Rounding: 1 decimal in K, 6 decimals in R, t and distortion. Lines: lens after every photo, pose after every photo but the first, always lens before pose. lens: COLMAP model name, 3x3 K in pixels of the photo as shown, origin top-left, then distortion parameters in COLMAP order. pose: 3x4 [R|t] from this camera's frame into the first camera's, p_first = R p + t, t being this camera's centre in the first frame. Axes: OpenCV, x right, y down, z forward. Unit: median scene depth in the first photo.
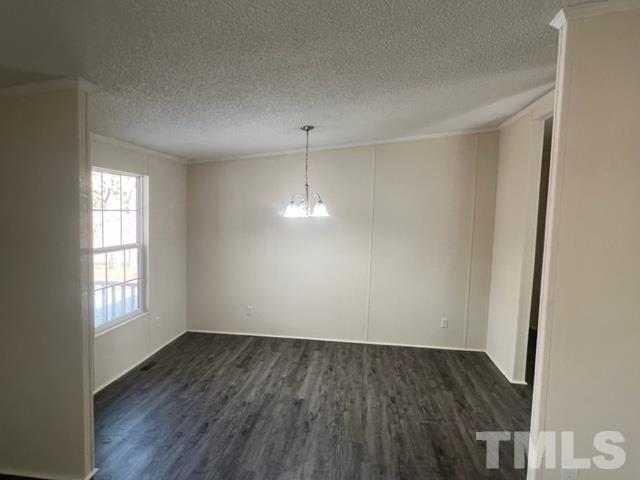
lens RADIAL K [[396.9, 0, 319.1], [0, 396.9, 247.1], [0, 0, 1]] dist [-0.016018, -0.001969]
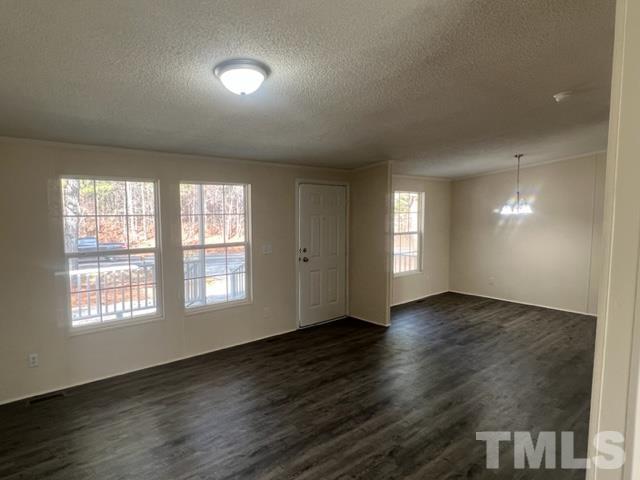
lens RADIAL K [[396.9, 0, 326.7], [0, 396.9, 241.6], [0, 0, 1]] dist [-0.016018, -0.001969]
pose [[0.760548, 0.018194, -0.649027, 0.425781], [-0.031609, 0.999460, -0.009023, 0.073235], [0.648512, 0.027378, 0.760712, -0.671114]]
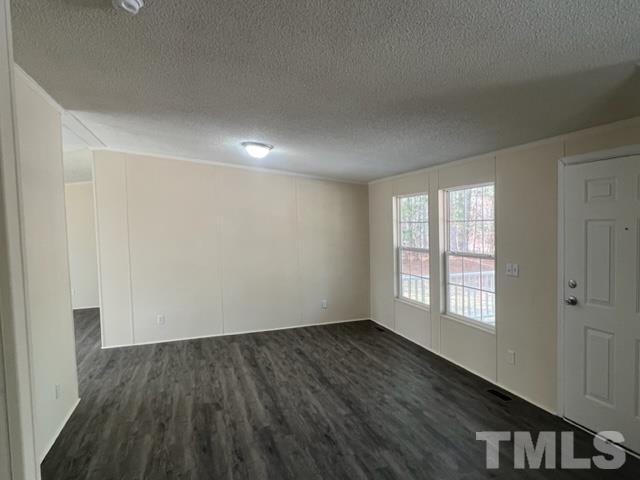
lens RADIAL K [[396.9, 0, 307.3], [0, 396.9, 241.3], [0, 0, 1]] dist [-0.016018, -0.001969]
pose [[-0.915664, 0.013821, -0.401707, 0.185859], [-0.035953, 0.992586, 0.116103, -0.104116], [0.400333, 0.120753, -0.908379, 1.297239]]
